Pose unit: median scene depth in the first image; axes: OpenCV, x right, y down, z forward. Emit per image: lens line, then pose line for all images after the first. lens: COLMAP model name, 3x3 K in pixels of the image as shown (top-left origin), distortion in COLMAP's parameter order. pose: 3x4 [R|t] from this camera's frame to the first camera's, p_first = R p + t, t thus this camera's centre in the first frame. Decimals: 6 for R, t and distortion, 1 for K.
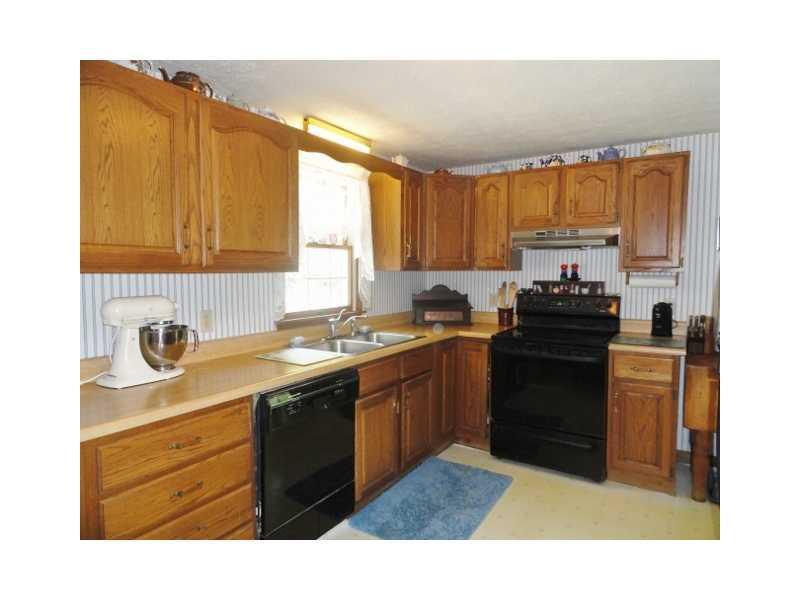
lens RADIAL K [[449.8, 0, 404.6], [0, 449.8, 298.9], [0, 0, 1]] dist [-0.002902, -0.000352]
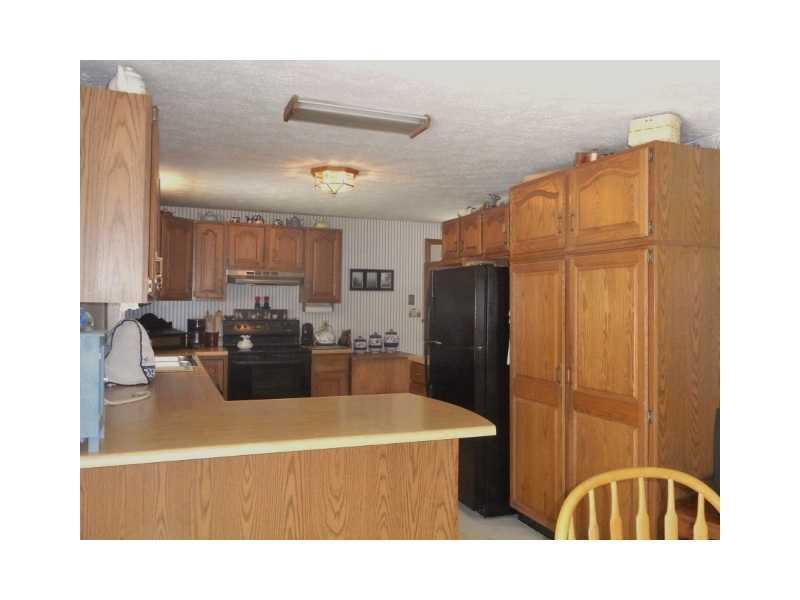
lens RADIAL K [[598.8, 0, 400.0], [0, 598.8, 300.0], [0, 0, 1]] dist [-0.007408, -0.001711]
pose [[0.596812, 0.011192, 0.802303, -0.816822], [0.038791, 0.998331, -0.042783, 0.024245], [-0.801443, 0.056655, 0.595382, -0.375834]]
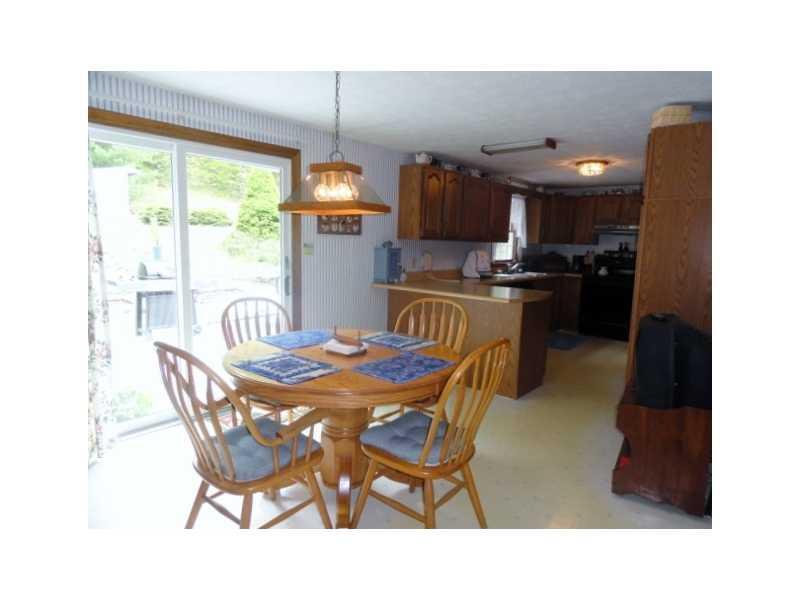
lens RADIAL K [[435.7, 0, 400.0], [0, 435.7, 300.0], [0, 0, 1]] dist [-0.001162, -0.000013]
pose [[0.987592, 0.048084, -0.149497, -0.323808], [-0.037666, 0.996711, 0.071753, 0.078694], [0.152455, -0.065232, 0.986155, -1.107376]]
